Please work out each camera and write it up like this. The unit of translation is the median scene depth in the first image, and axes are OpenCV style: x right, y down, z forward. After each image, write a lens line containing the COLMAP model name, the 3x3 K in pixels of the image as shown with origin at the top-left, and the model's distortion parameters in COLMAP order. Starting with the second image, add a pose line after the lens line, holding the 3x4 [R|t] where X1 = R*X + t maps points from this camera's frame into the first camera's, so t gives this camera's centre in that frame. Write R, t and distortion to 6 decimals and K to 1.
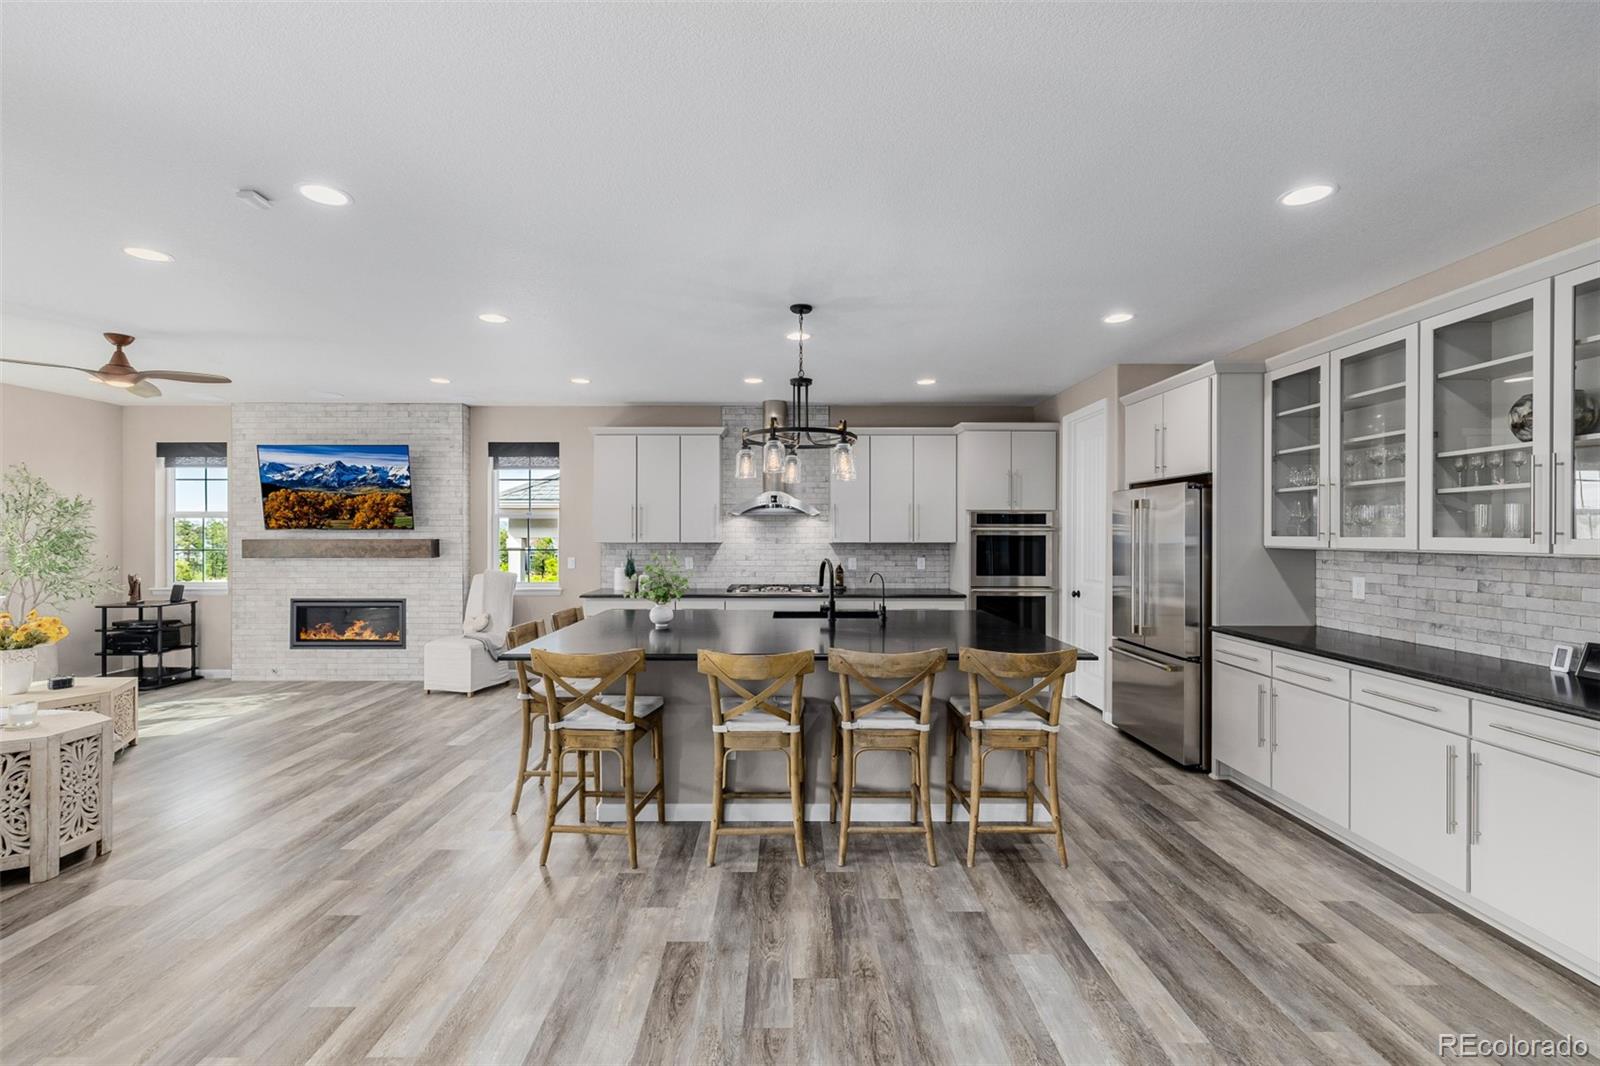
lens RADIAL K [[670.2, 0, 781.1], [0, 670.2, 529.8], [0, 0, 1]] dist [0.004736, 0.000841]
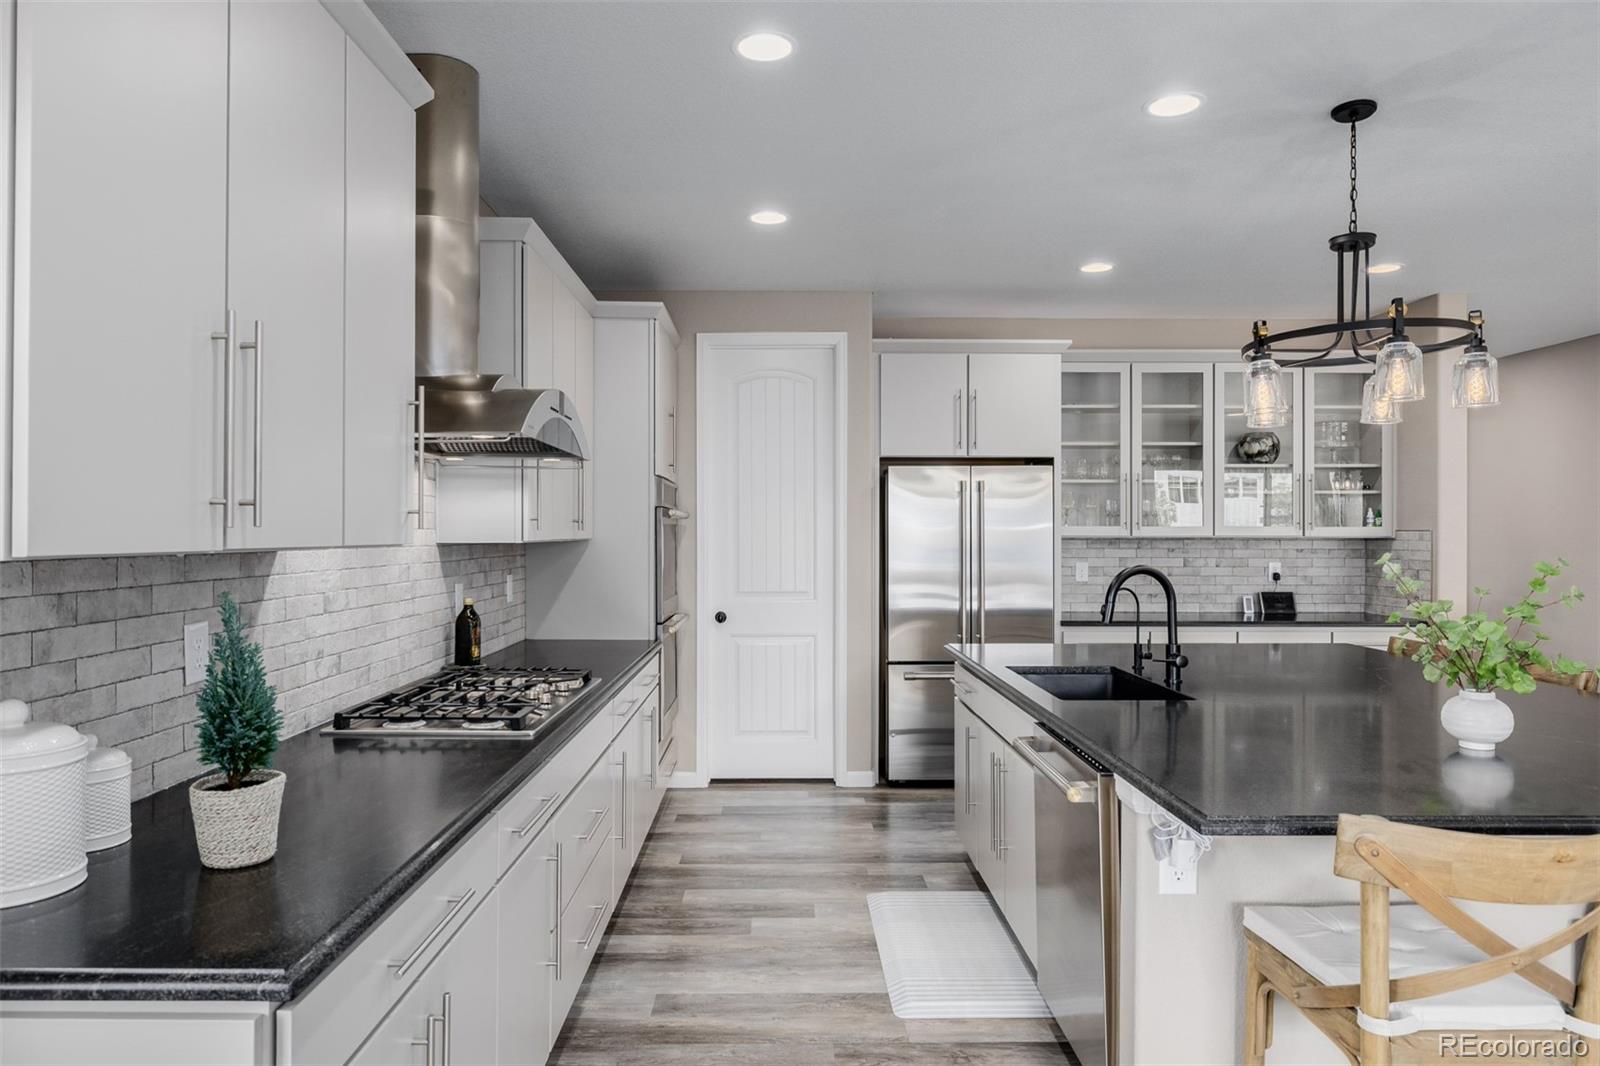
lens RADIAL K [[984.4, 0, 800.0], [0, 984.4, 533.0], [0, 0, 1]] dist [-0.004625, -0.000525]
pose [[-0.012665, -0.001149, 0.999919, -0.805275], [-0.006616, 0.999978, 0.001065, 0.022921], [-0.999898, -0.006602, -0.012672, 1.524170]]
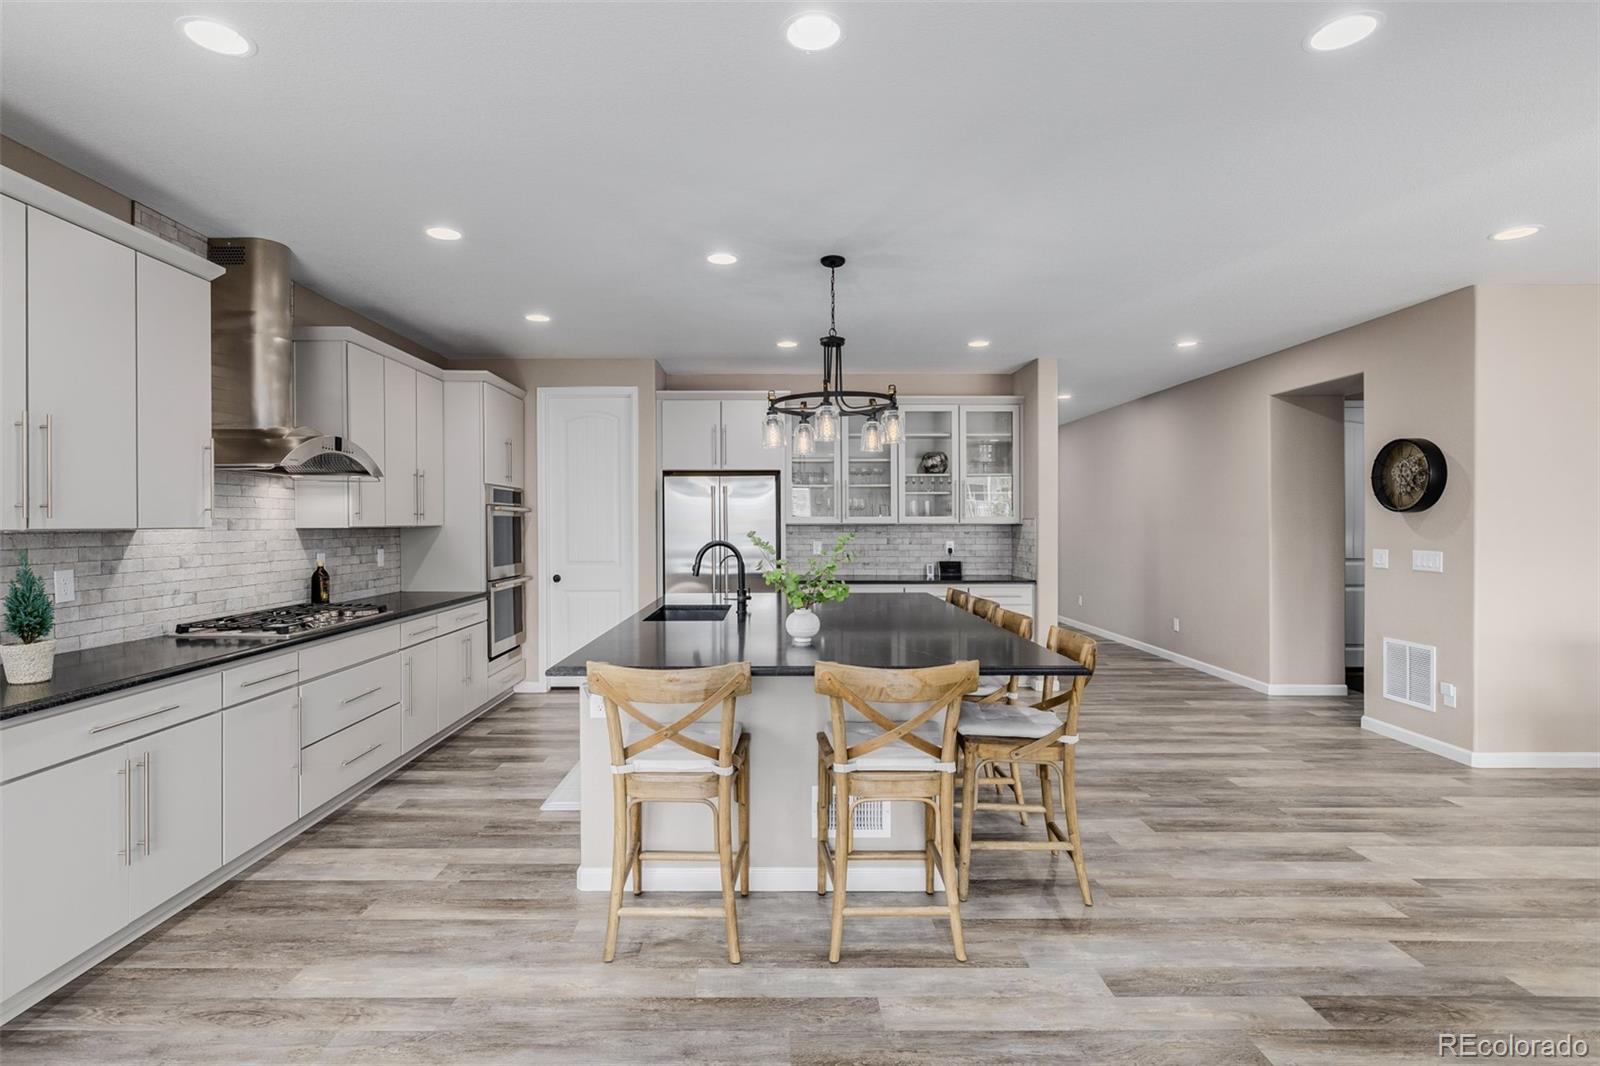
lens RADIAL K [[765.7, 0, 779.8], [0, 765.7, 529.1], [0, 0, 1]] dist [-0.000044, 0.000236]
pose [[-0.000507, -0.009677, 0.999953, -1.042713], [-0.004174, 0.999944, 0.009675, 0.023125], [-0.999991, -0.004169, -0.000548, 1.114556]]
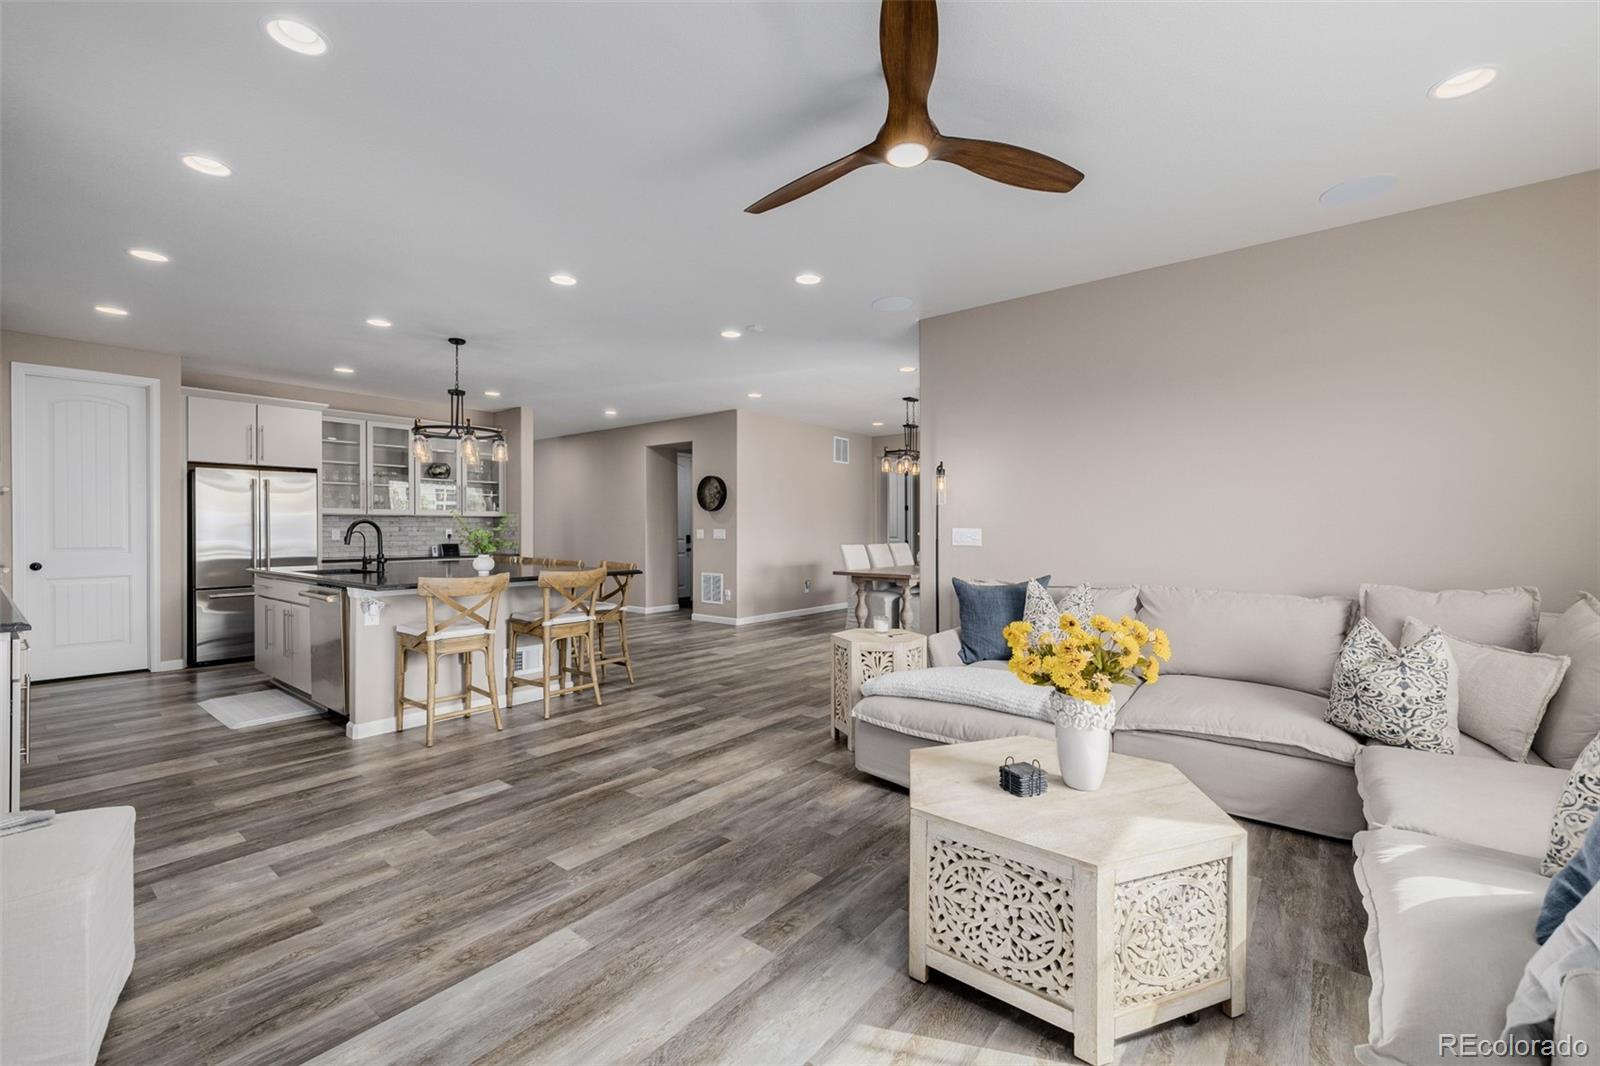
lens RADIAL K [[670.2, 0, 781.1], [0, 670.2, 529.8], [0, 0, 1]] dist [0.004736, 0.000841]
pose [[-0.766506, -0.001811, 0.642234, -1.459964], [-0.003904, 0.999991, -0.001839, 0.072050], [-0.642225, -0.003917, -0.766506, 1.711422]]
